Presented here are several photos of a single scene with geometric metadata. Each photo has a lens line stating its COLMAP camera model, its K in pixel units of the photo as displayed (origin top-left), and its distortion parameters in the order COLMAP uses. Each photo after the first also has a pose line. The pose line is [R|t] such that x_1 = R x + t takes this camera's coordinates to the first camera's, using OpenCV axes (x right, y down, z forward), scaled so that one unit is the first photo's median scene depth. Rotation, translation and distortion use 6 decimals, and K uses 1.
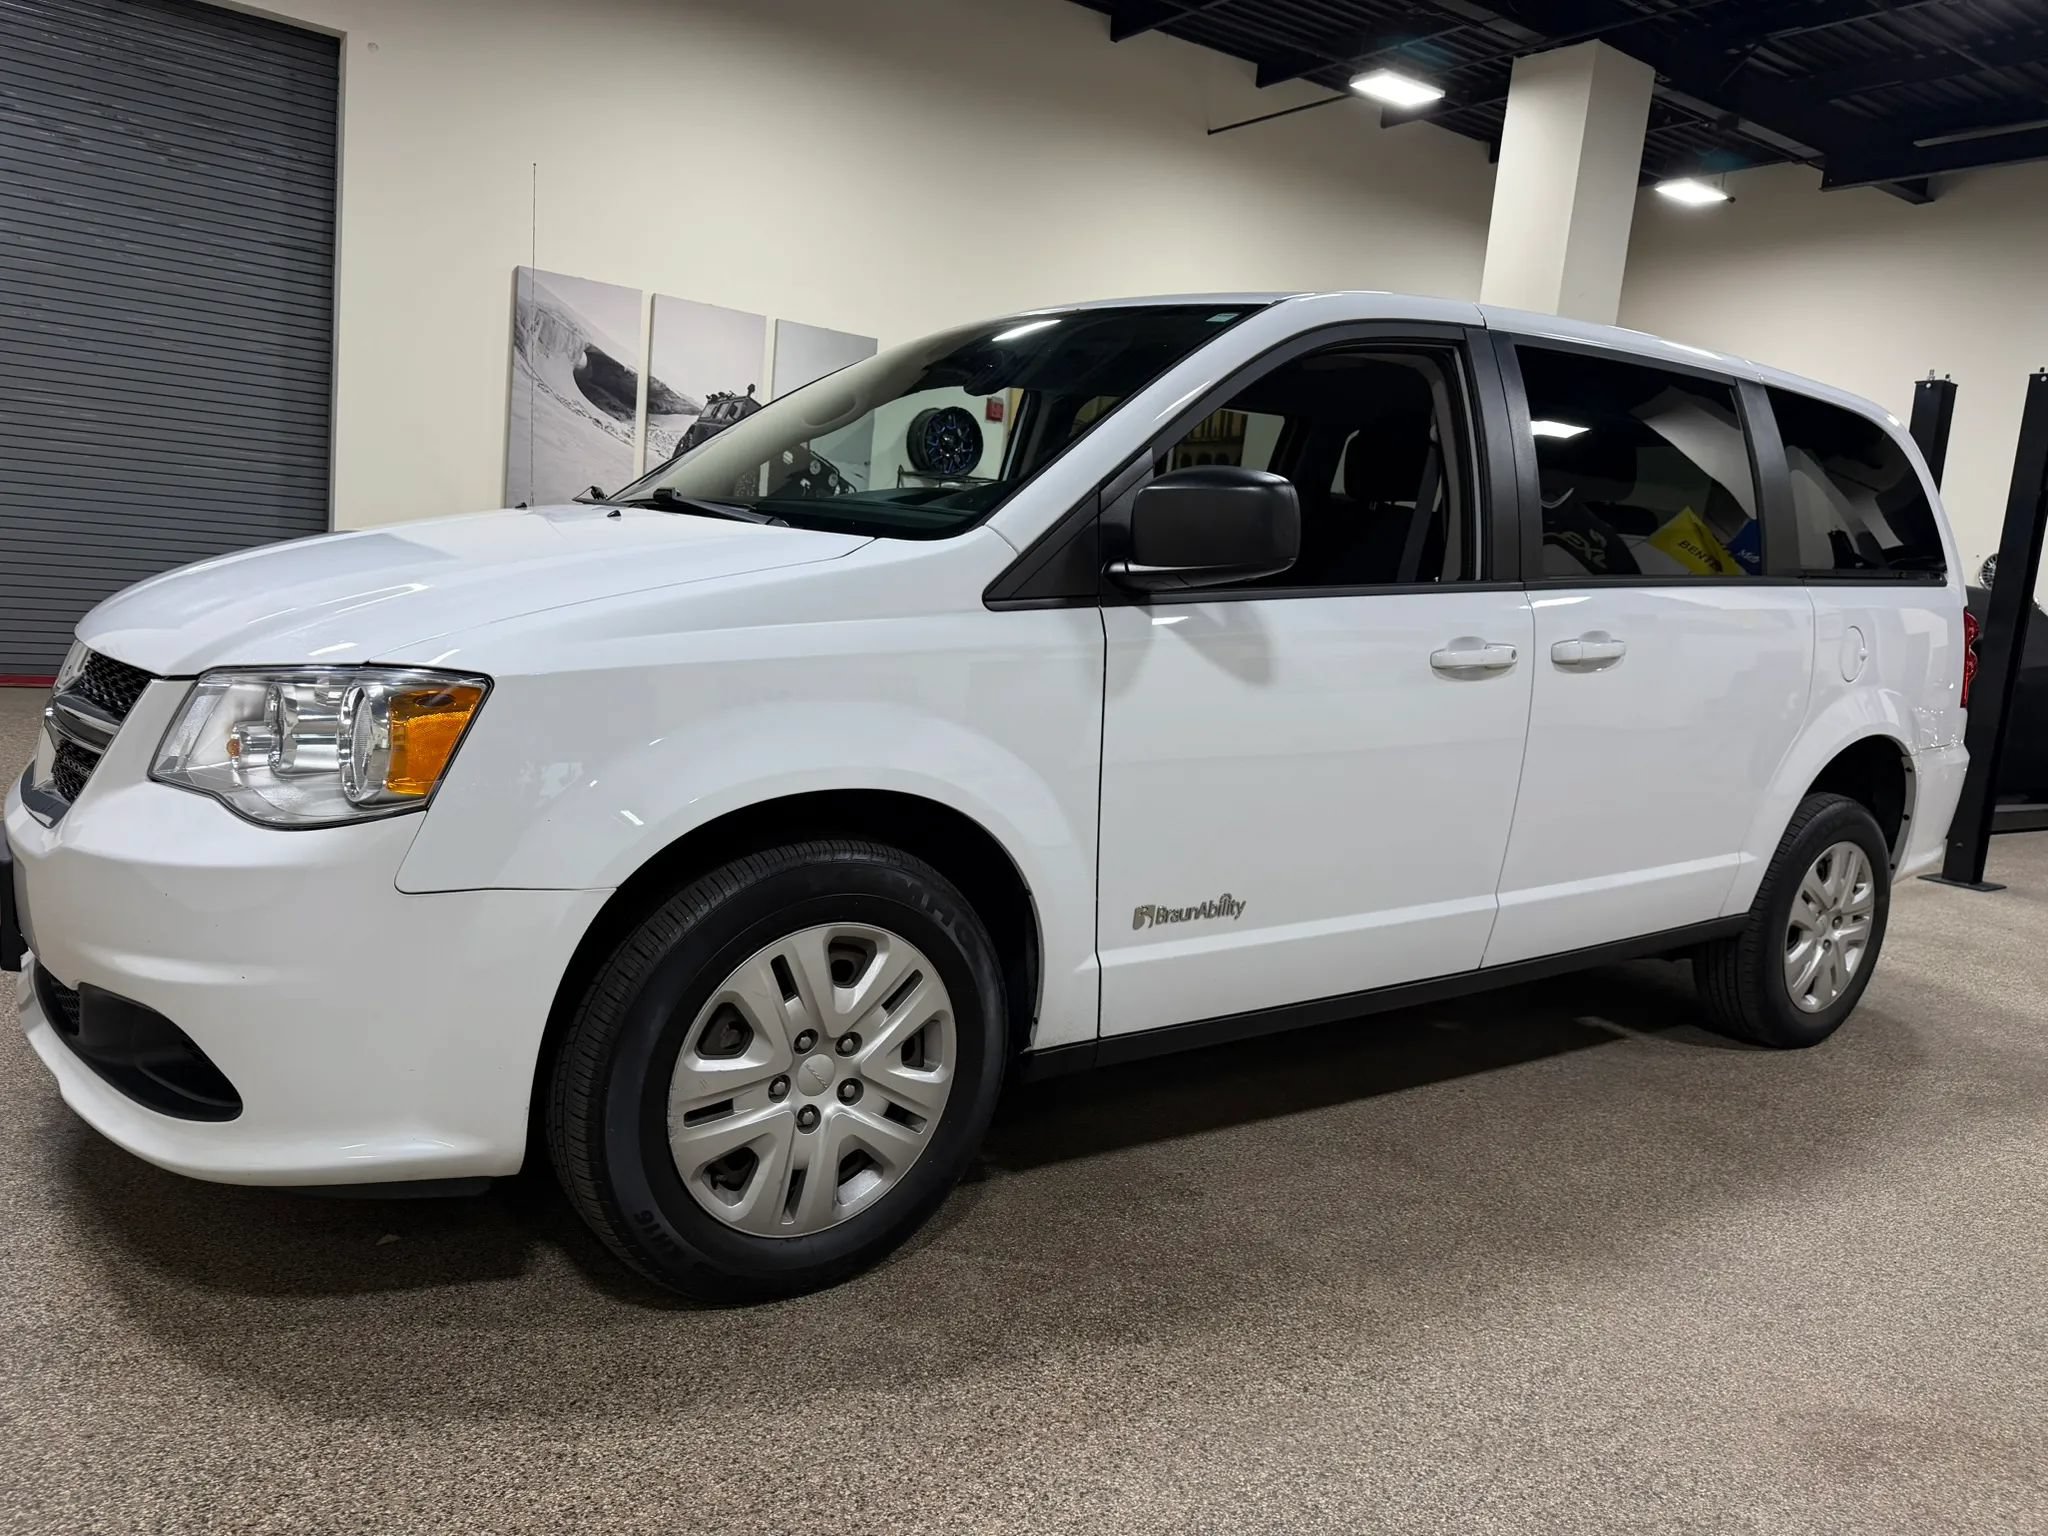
lens RADIAL K [[1460.9, 0, 1030.3], [0, 1460.9, 748.9], [0, 0, 1]] dist [-0.007202, 0.005073]
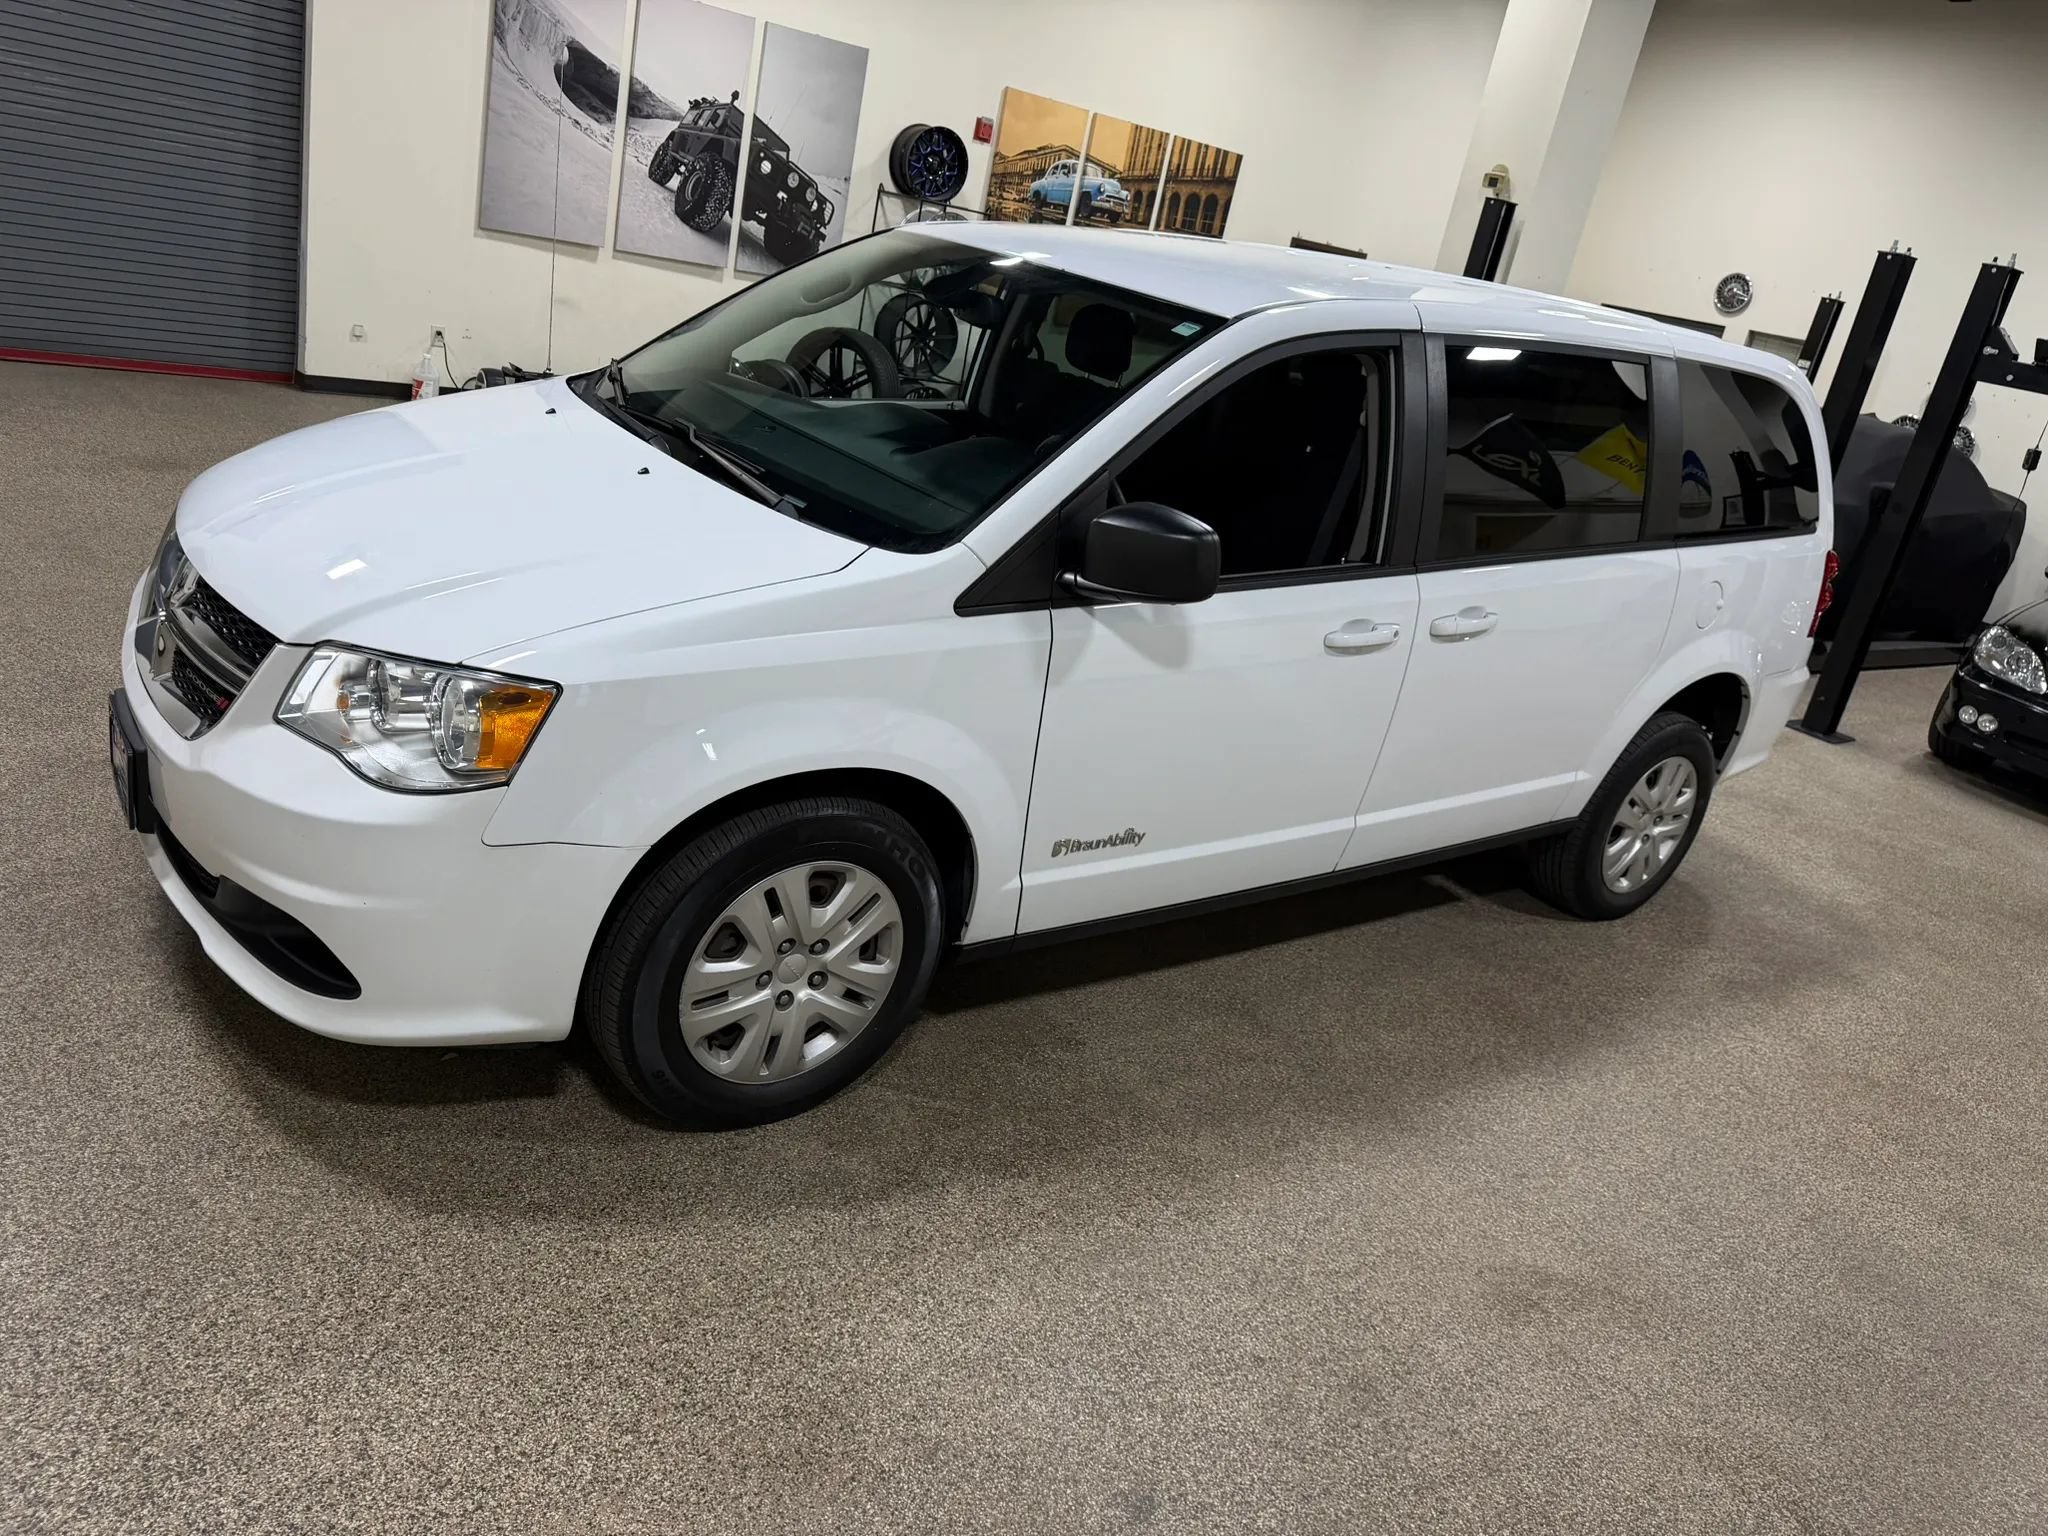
lens RADIAL K [[1461.3, 0, 1023.7], [0, 1461.3, 728.6], [0, 0, 1]] dist [0.039920, -0.067511]
pose [[0.994754, 0.092259, 0.044191, -0.018840], [-0.099564, 0.972360, 0.211196, -0.261013], [-0.023485, -0.214488, 0.976444, -0.210500]]
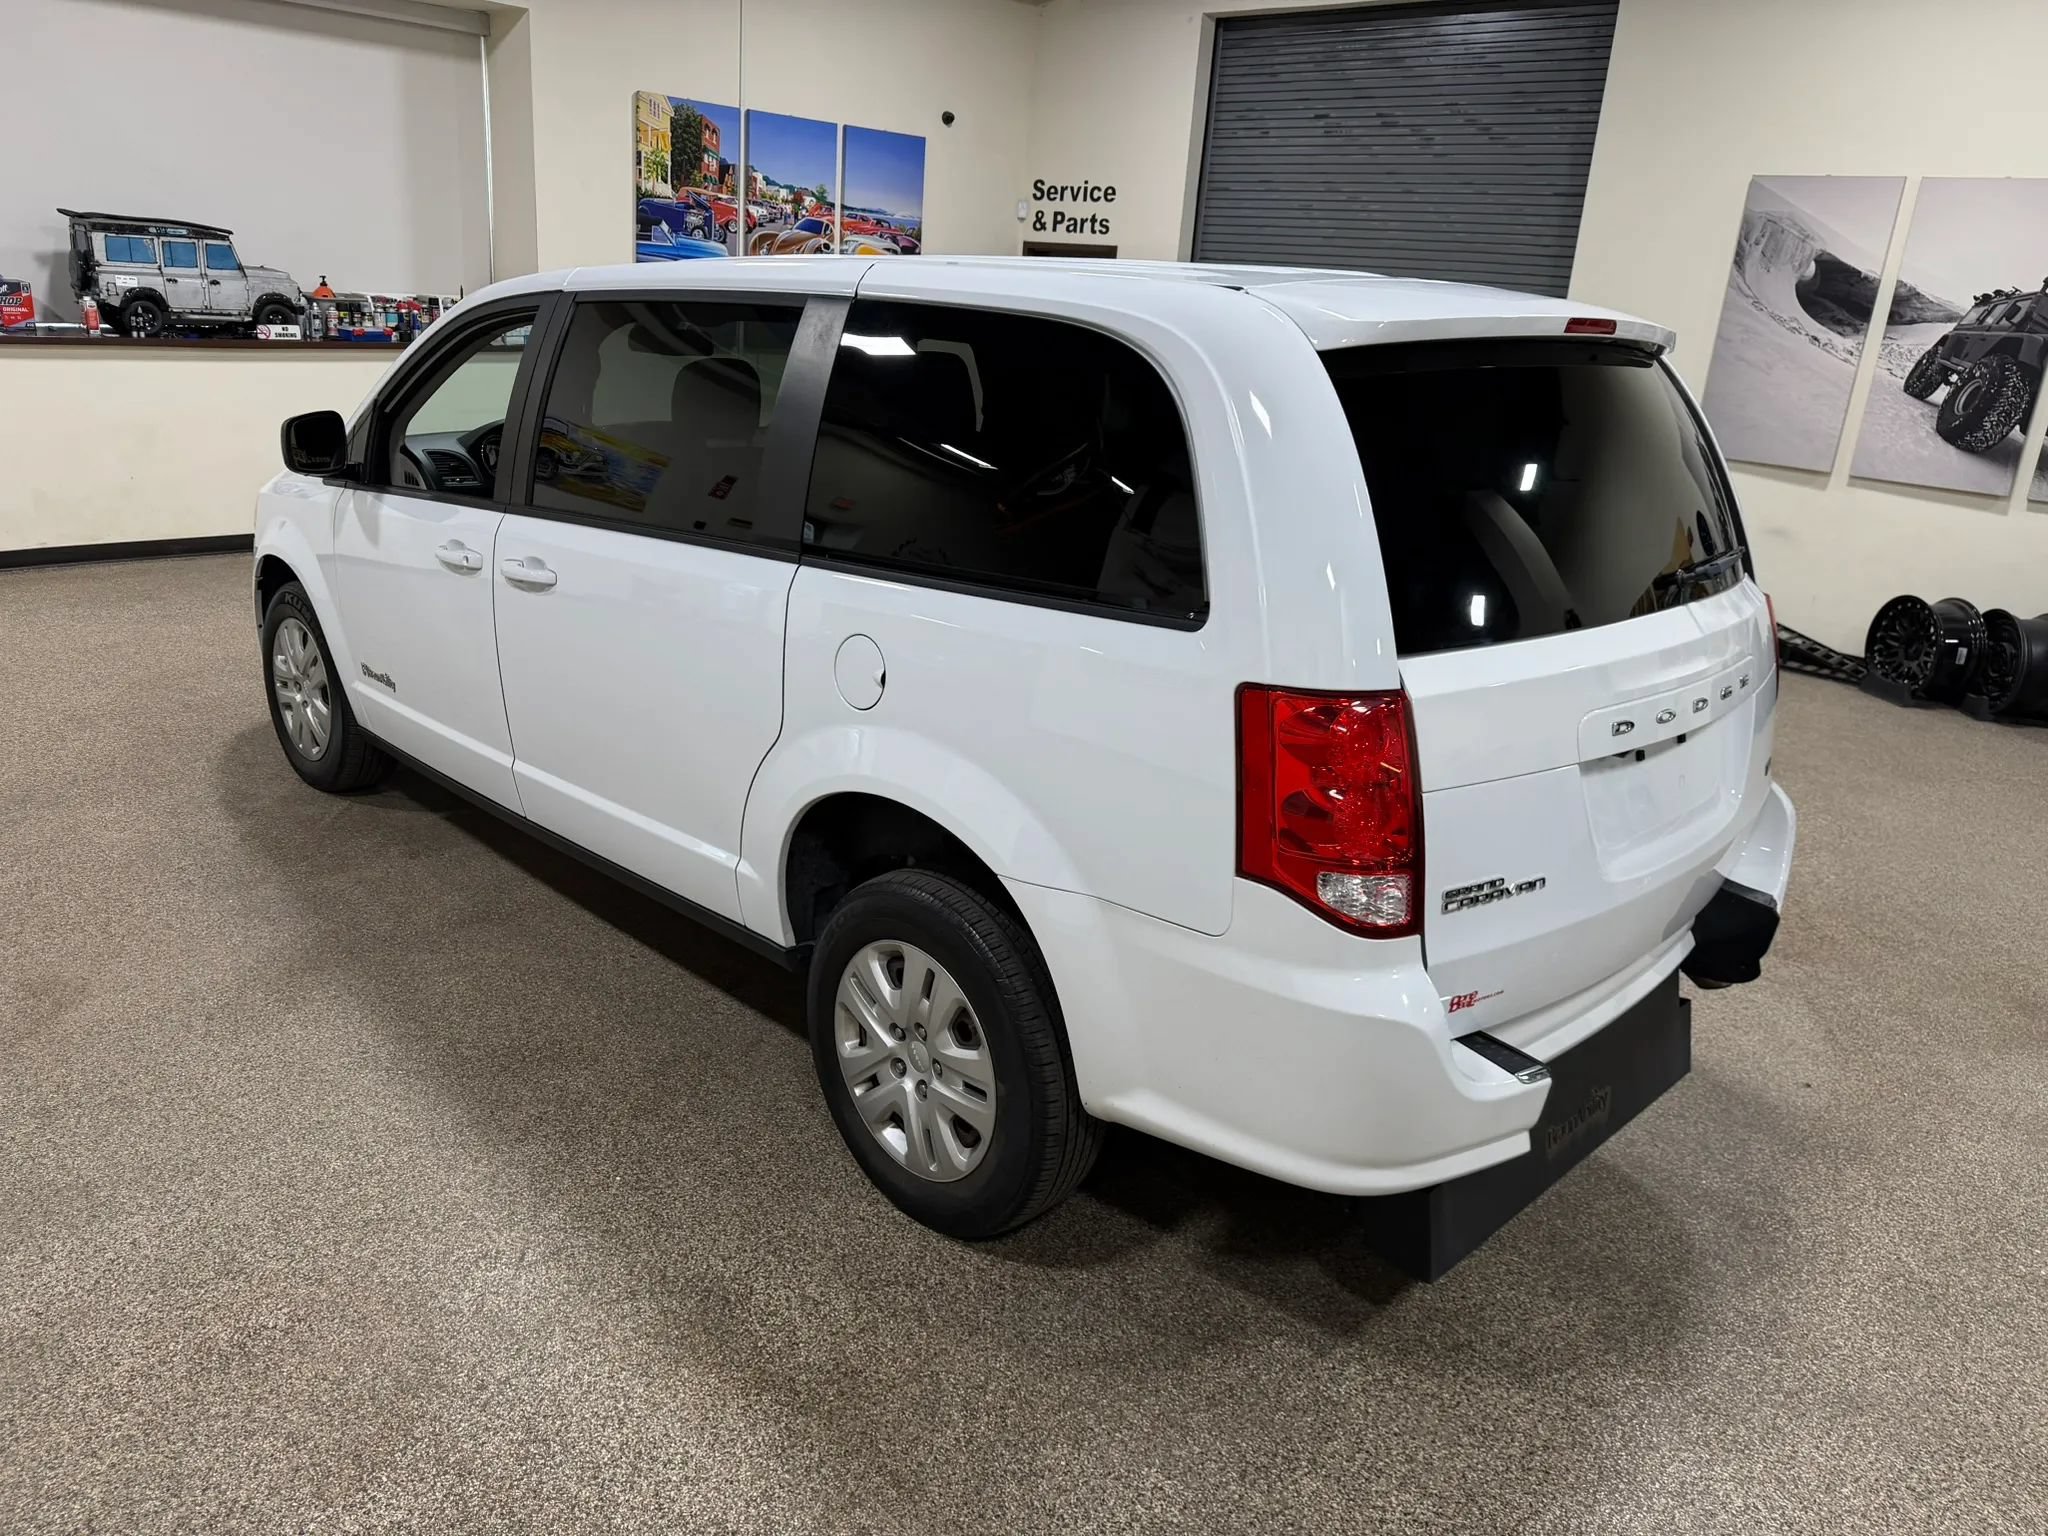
lens RADIAL K [[1461.7, 0, 1037.2], [0, 1461.7, 753.5], [0, 0, 1]] dist [0.017666, -0.026756]
pose [[0.162385, 0.226085, -0.960477, 2.076908], [-0.171520, 0.965046, 0.198162, -0.298380], [0.971706, 0.132562, 0.195487, 1.554266]]
